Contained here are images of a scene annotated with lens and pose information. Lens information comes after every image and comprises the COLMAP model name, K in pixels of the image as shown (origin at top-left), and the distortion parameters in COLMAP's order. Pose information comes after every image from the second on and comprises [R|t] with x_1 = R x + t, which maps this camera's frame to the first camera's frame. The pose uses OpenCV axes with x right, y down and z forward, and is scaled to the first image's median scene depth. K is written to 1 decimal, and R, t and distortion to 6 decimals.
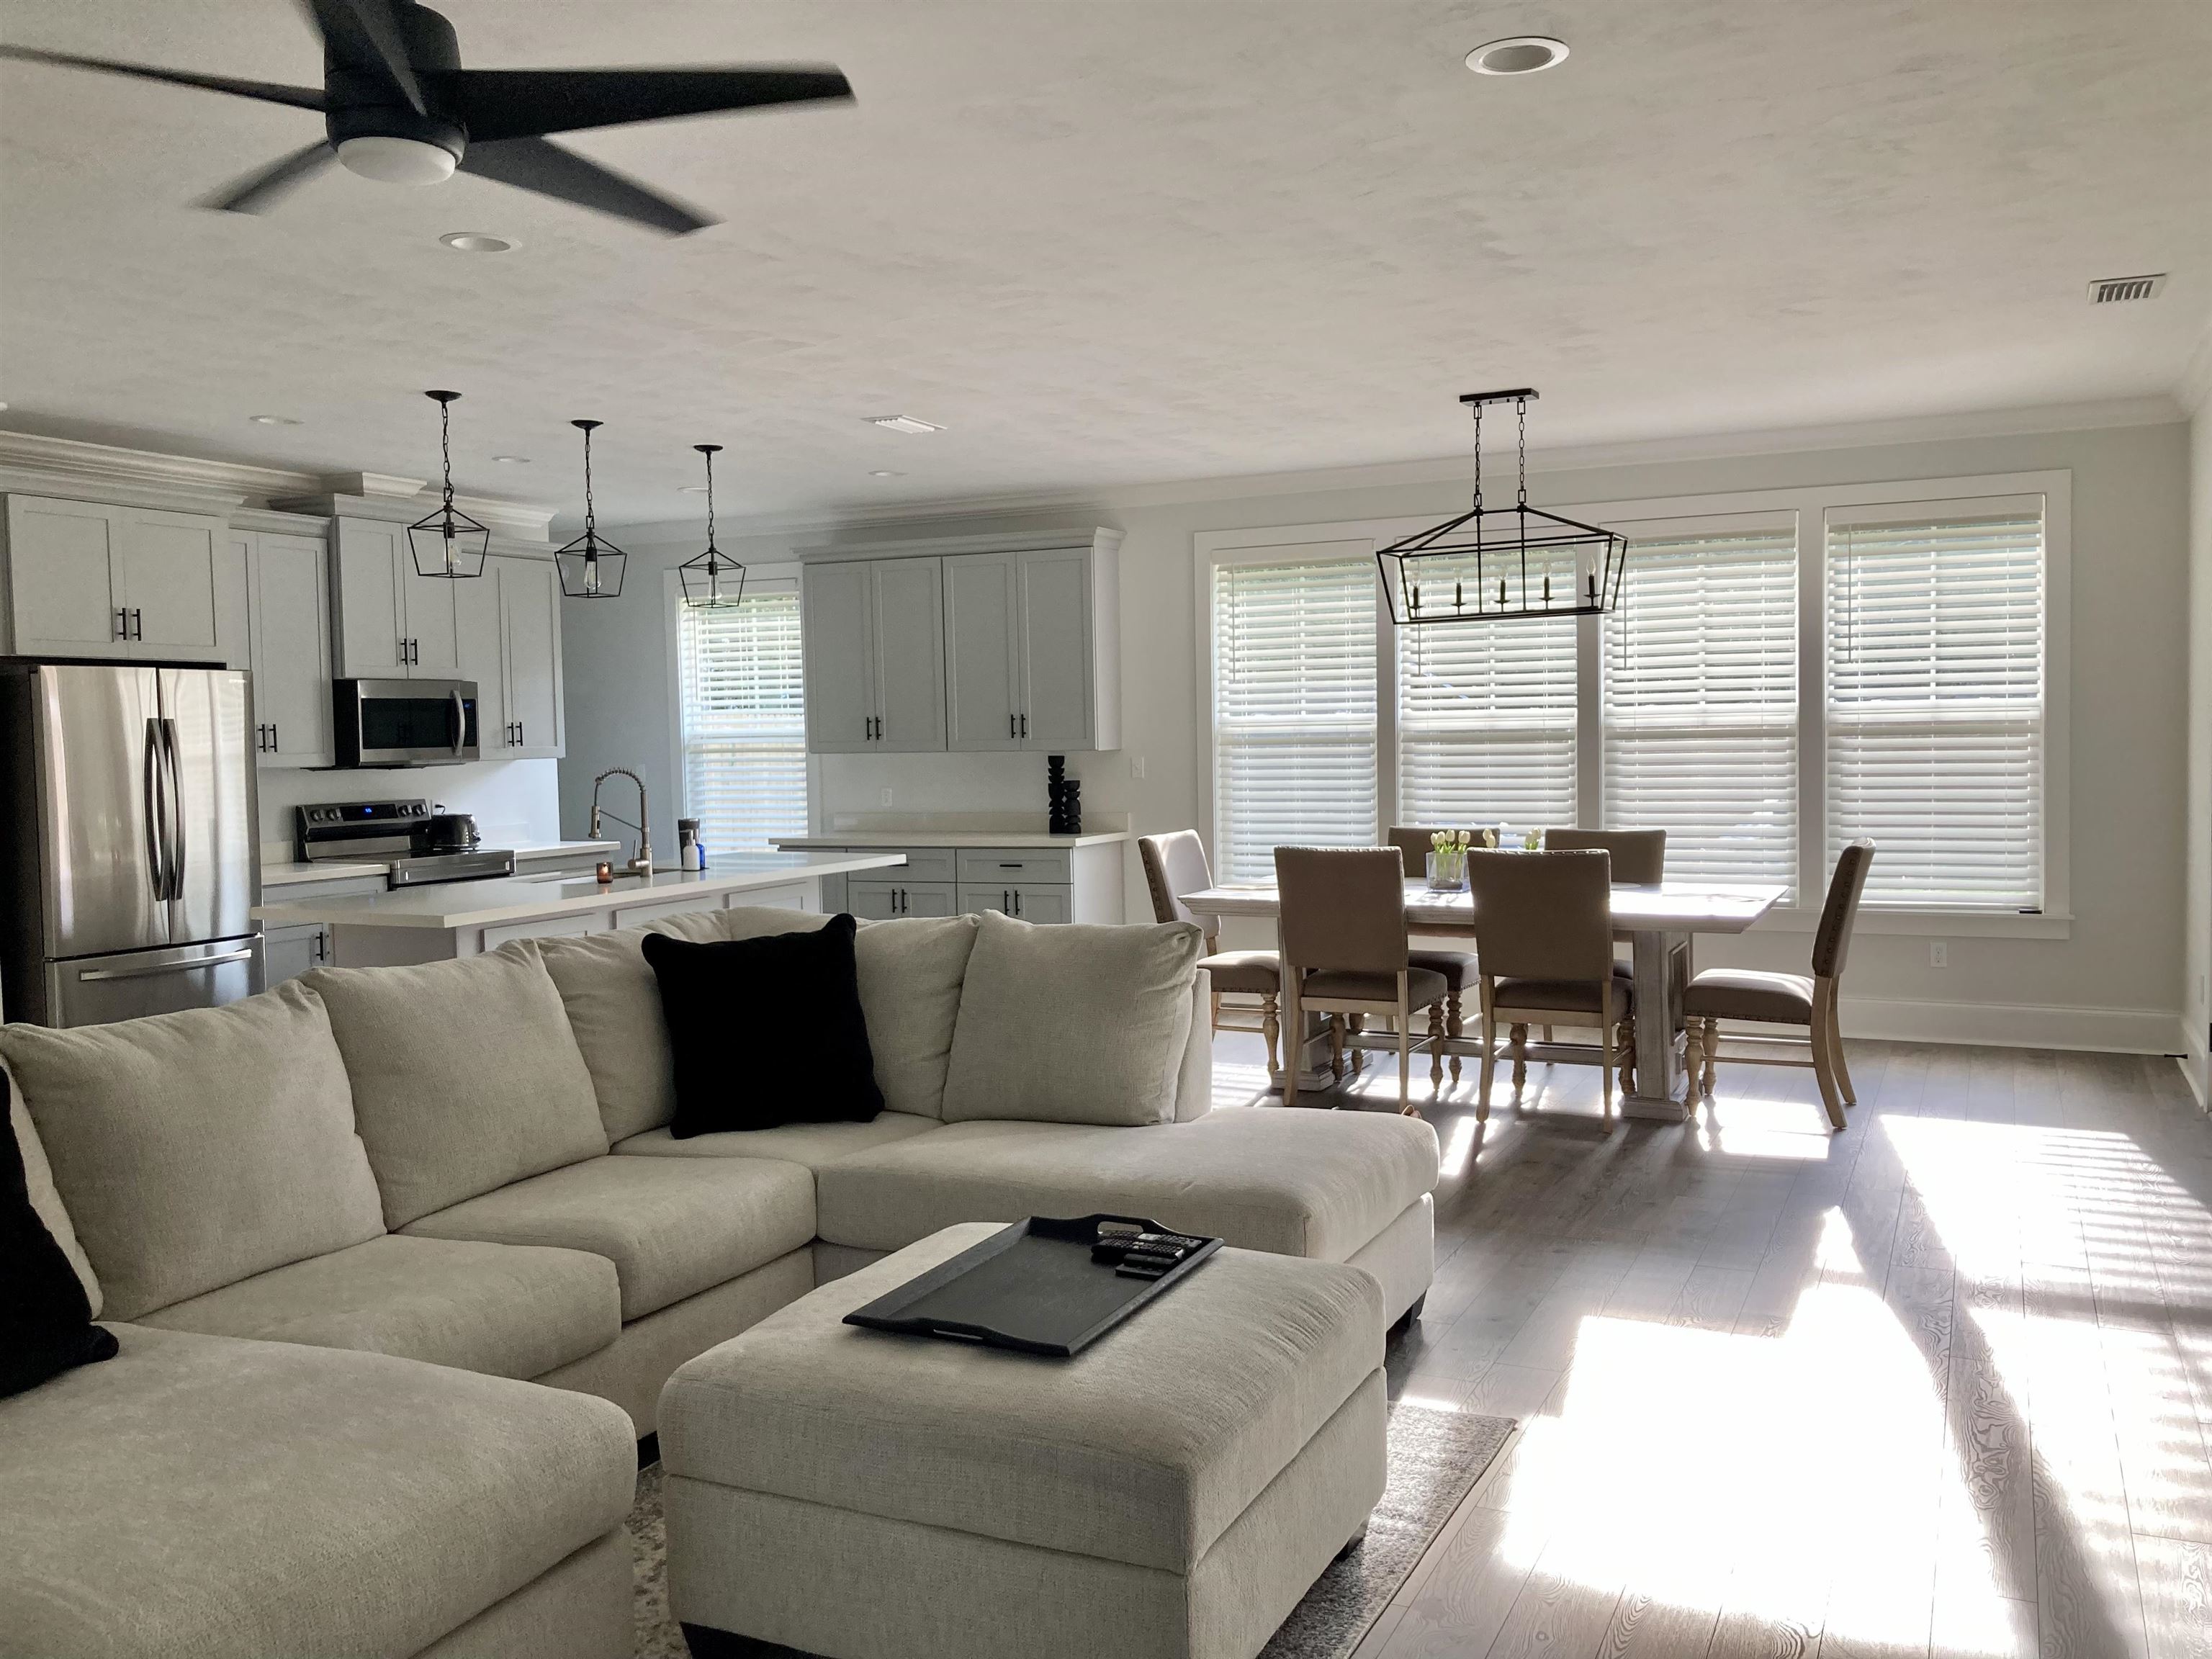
lens RADIAL K [[1809.0, 0, 1102.8], [0, 1809.0, 814.9], [0, 0, 1]] dist [0.006752, -0.003107]
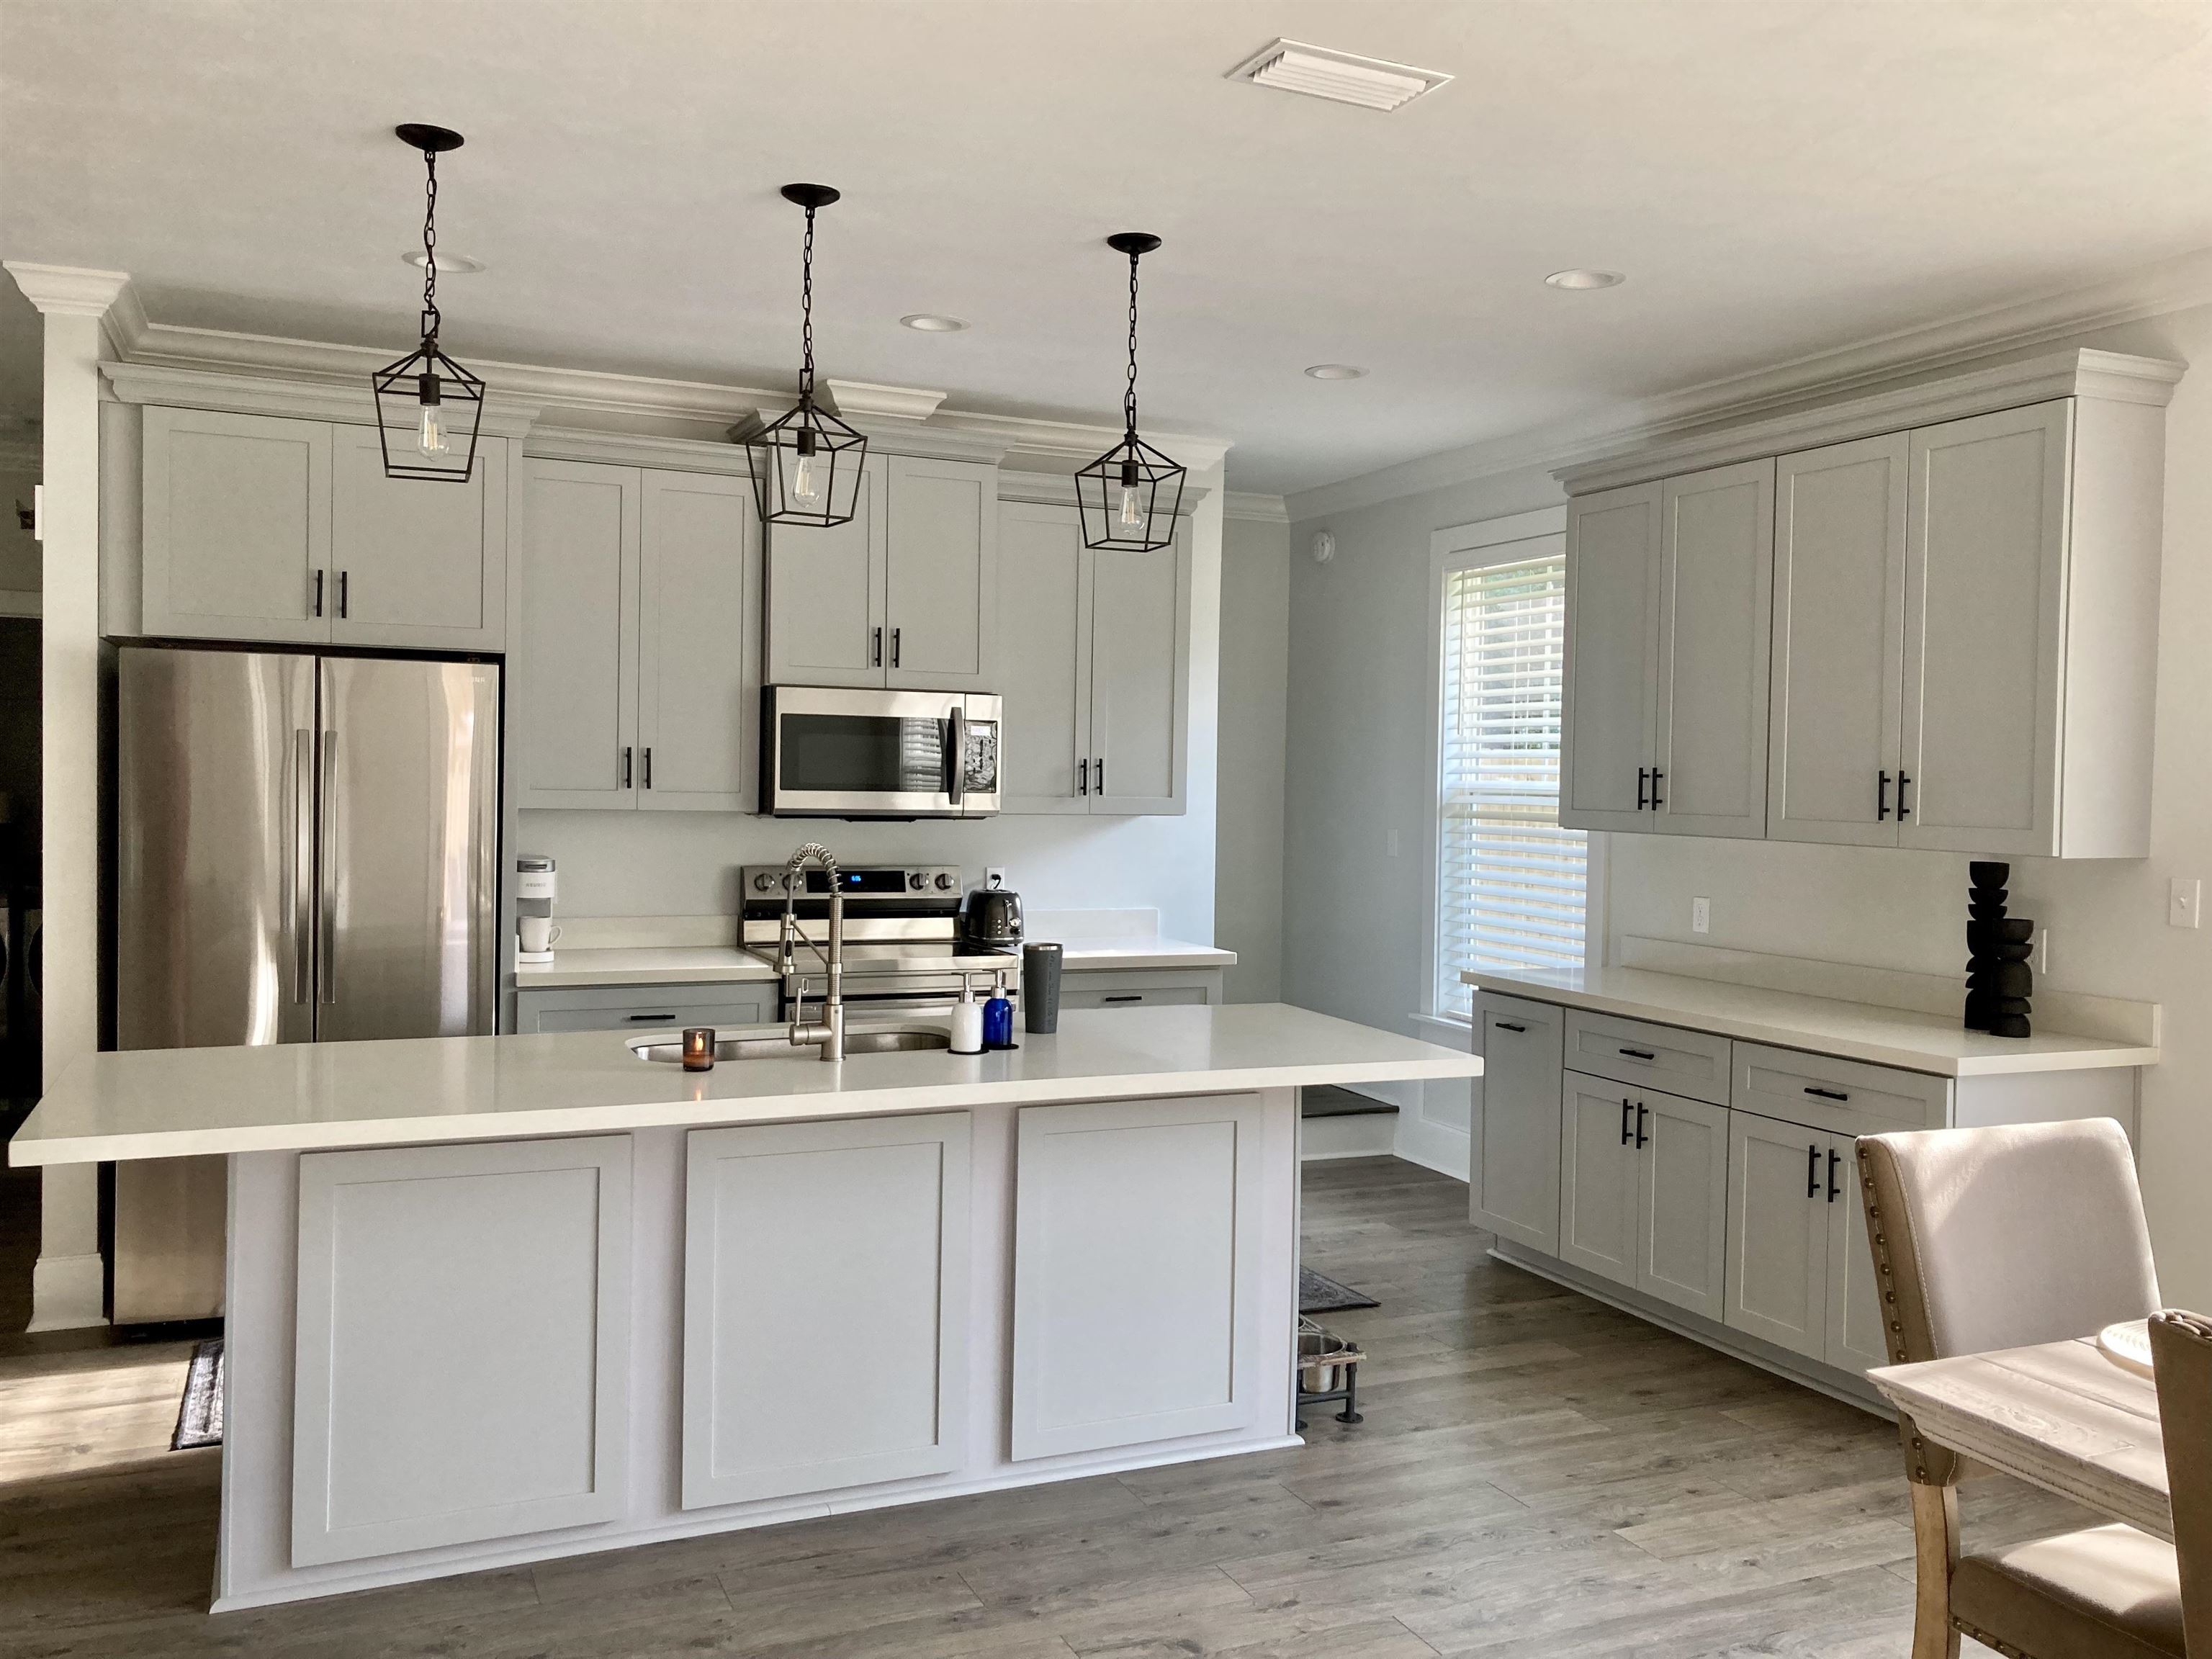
lens RADIAL K [[1809.0, 0, 1102.8], [0, 1809.0, 814.9], [0, 0, 1]] dist [0.006752, -0.003107]
pose [[0.760742, 0.048745, -0.647221, 0.103399], [-0.065285, 0.997865, -0.001582, -0.029774], [0.645763, 0.043457, 0.762301, 0.503333]]
